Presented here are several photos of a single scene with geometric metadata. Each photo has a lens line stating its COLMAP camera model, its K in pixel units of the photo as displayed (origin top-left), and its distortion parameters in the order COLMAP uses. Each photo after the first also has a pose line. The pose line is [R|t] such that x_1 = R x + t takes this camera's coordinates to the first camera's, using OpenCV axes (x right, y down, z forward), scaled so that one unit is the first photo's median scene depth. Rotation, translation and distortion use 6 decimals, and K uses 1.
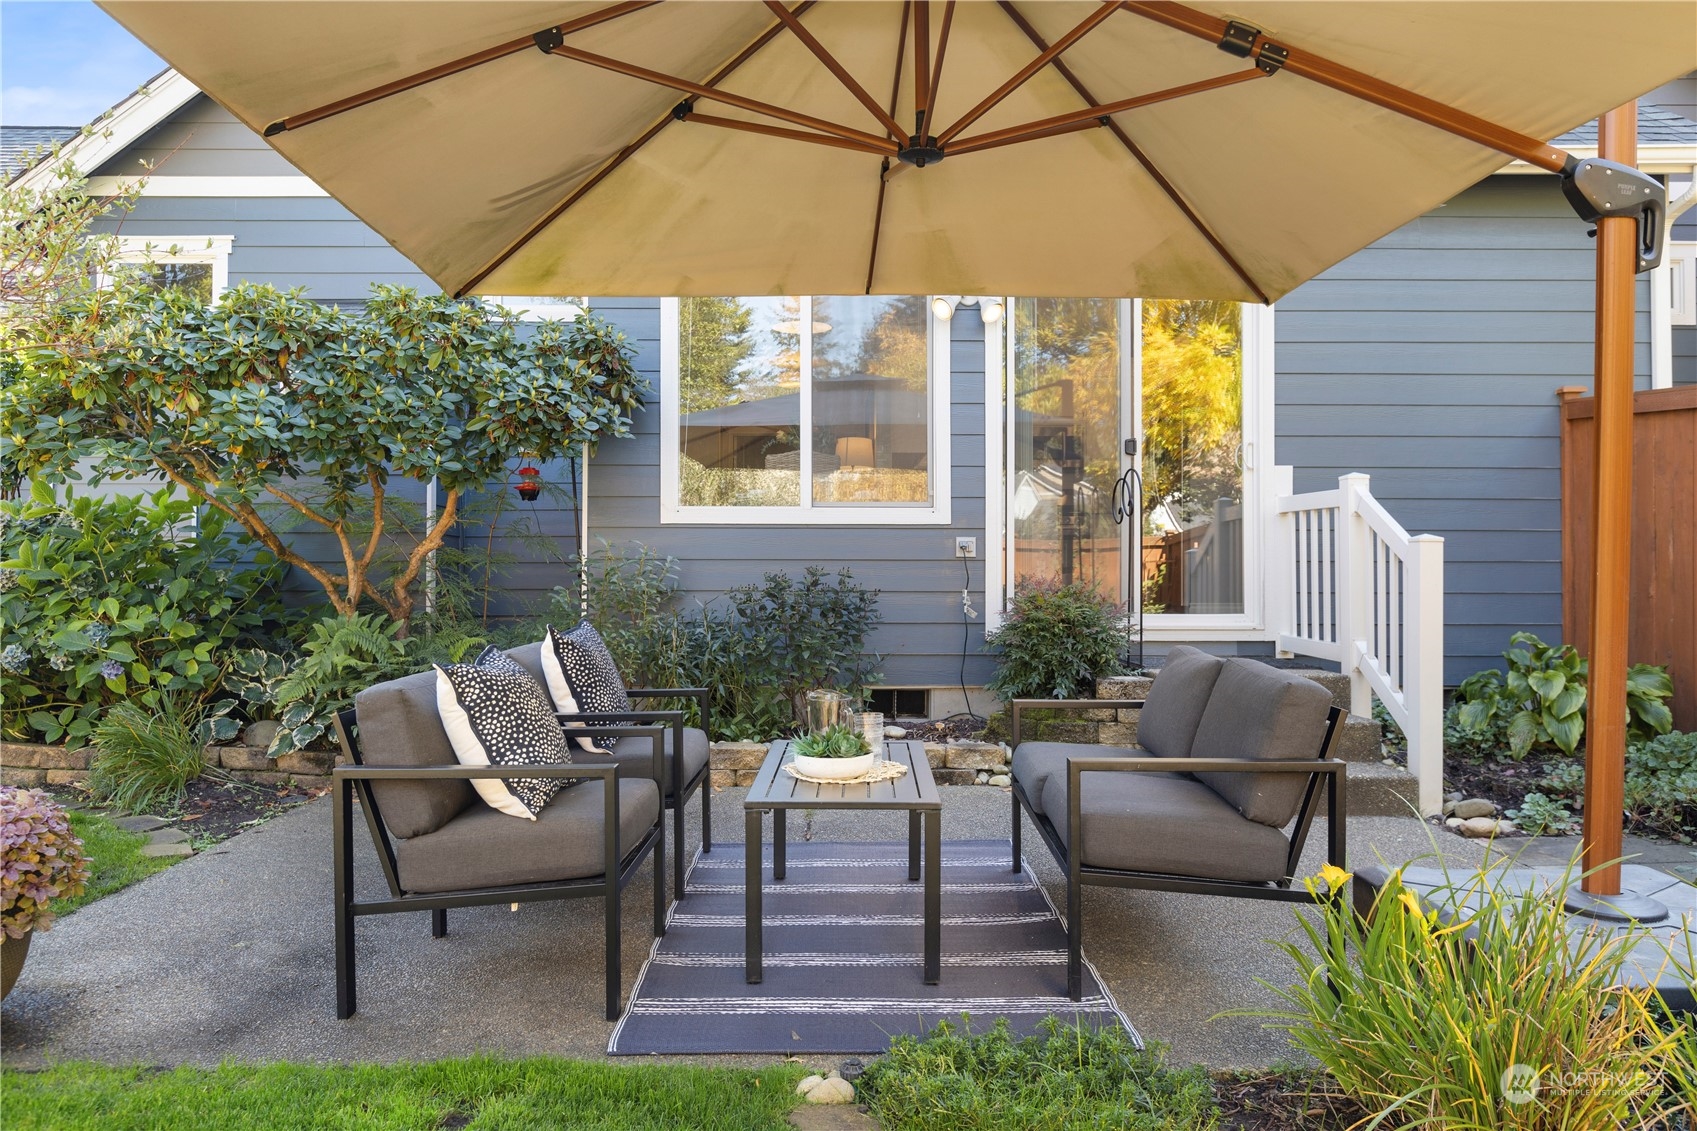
lens RADIAL K [[1126.0, 0, 851.9], [0, 1126.0, 560.2], [0, 0, 1]] dist [-0.001550, -0.000732]
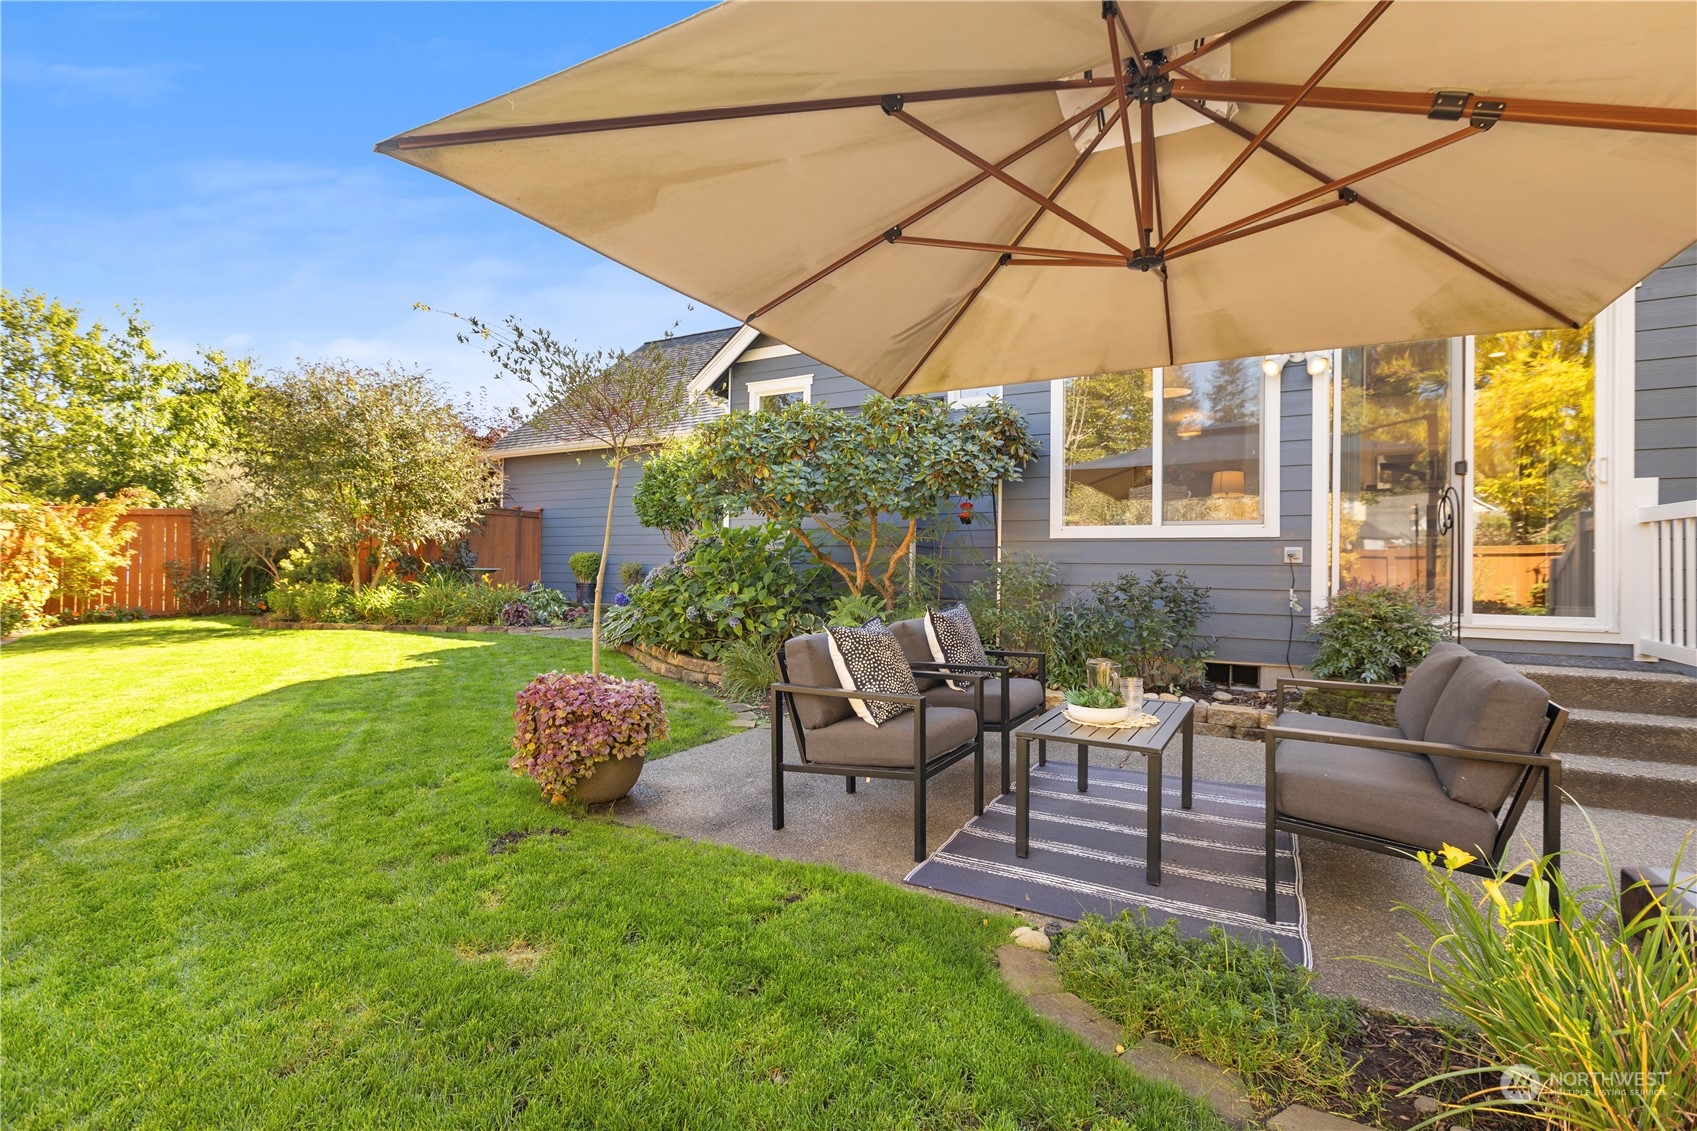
lens RADIAL K [[762.0, 0, 850.5], [0, 762.0, 562.6], [0, 0, 1]] dist [-0.000399, -0.000815]
pose [[0.868202, 0.006105, -0.496173, 0.151596], [-0.006079, 0.999980, 0.001667, -0.002222], [0.496174, 0.001569, 0.868222, 0.031071]]
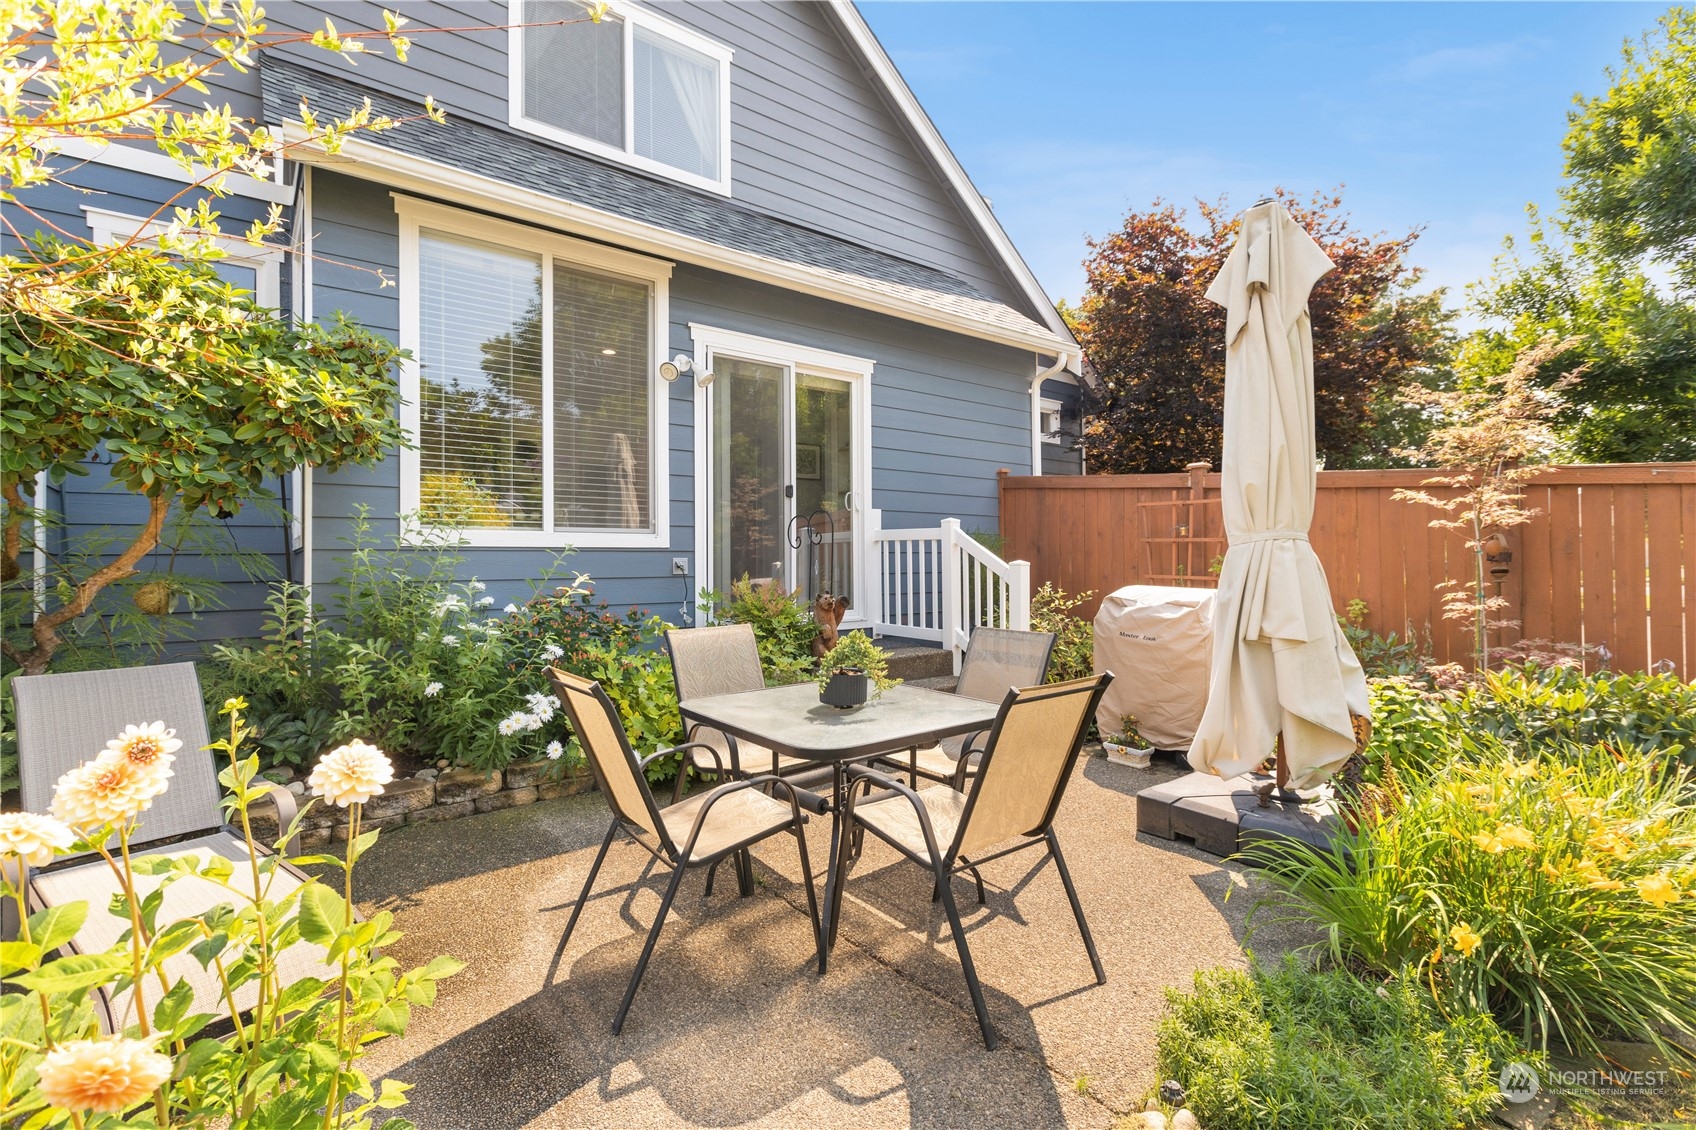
lens RADIAL K [[761.6, 0, 841.2], [0, 761.6, 551.6], [0, 0, 1]] dist [-0.000399, -0.000815]
pose [[0.798579, 0.003689, 0.601879, -0.421014], [0.001548, 0.999965, -0.008183, -0.032824], [-0.601888, 0.007467, 0.798546, 0.366550]]
